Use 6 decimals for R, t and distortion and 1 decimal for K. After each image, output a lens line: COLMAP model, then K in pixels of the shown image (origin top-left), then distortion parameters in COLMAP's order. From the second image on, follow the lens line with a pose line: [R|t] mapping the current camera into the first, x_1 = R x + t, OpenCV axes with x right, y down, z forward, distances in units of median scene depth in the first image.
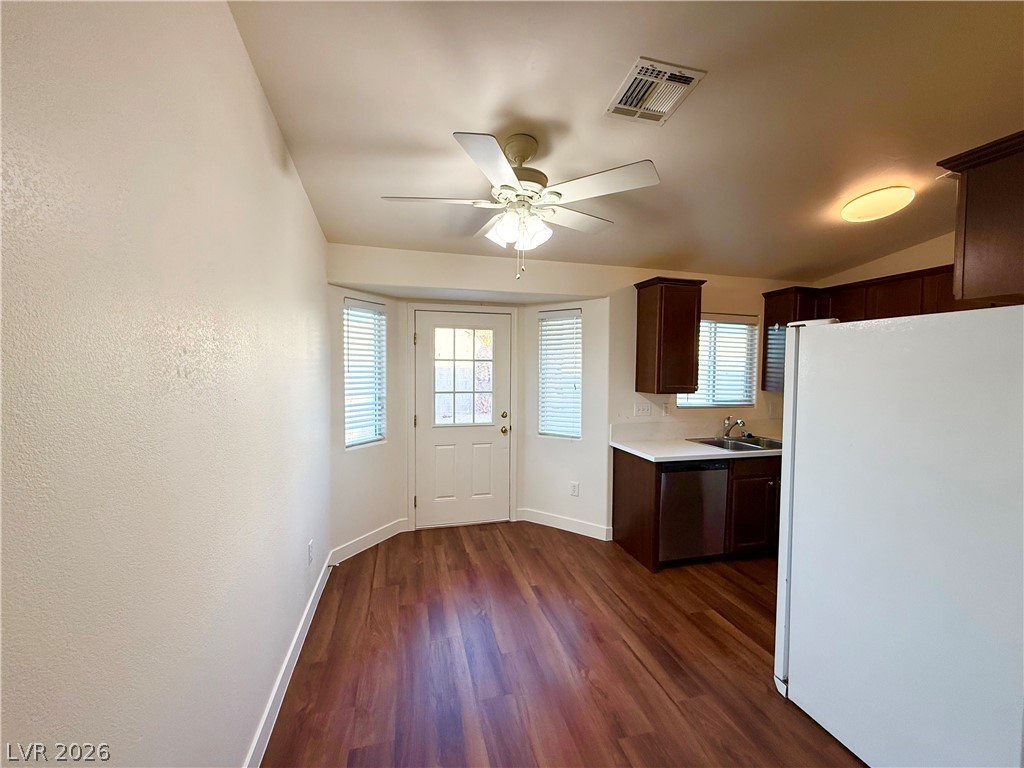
lens RADIAL K [[408.9, 0, 512.0], [0, 408.9, 384.0], [0, 0, 1]] dist [-0.001984, -0.000034]
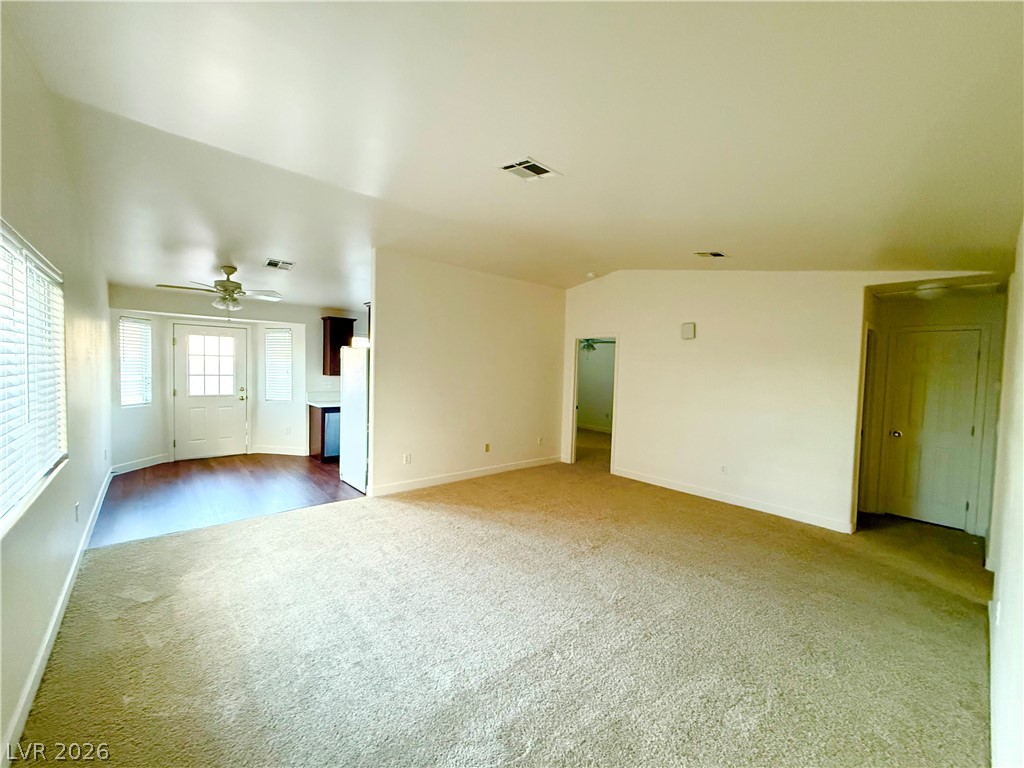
lens RADIAL K [[407.6, 0, 512.0], [0, 407.6, 384.0], [0, 0, 1]] dist [-0.001756, -0.000359]
pose [[0.897738, -0.003661, 0.440515, 0.251430], [-0.000352, 0.999959, 0.009027, 0.041778], [-0.440530, -0.008259, 0.897700, -1.023035]]
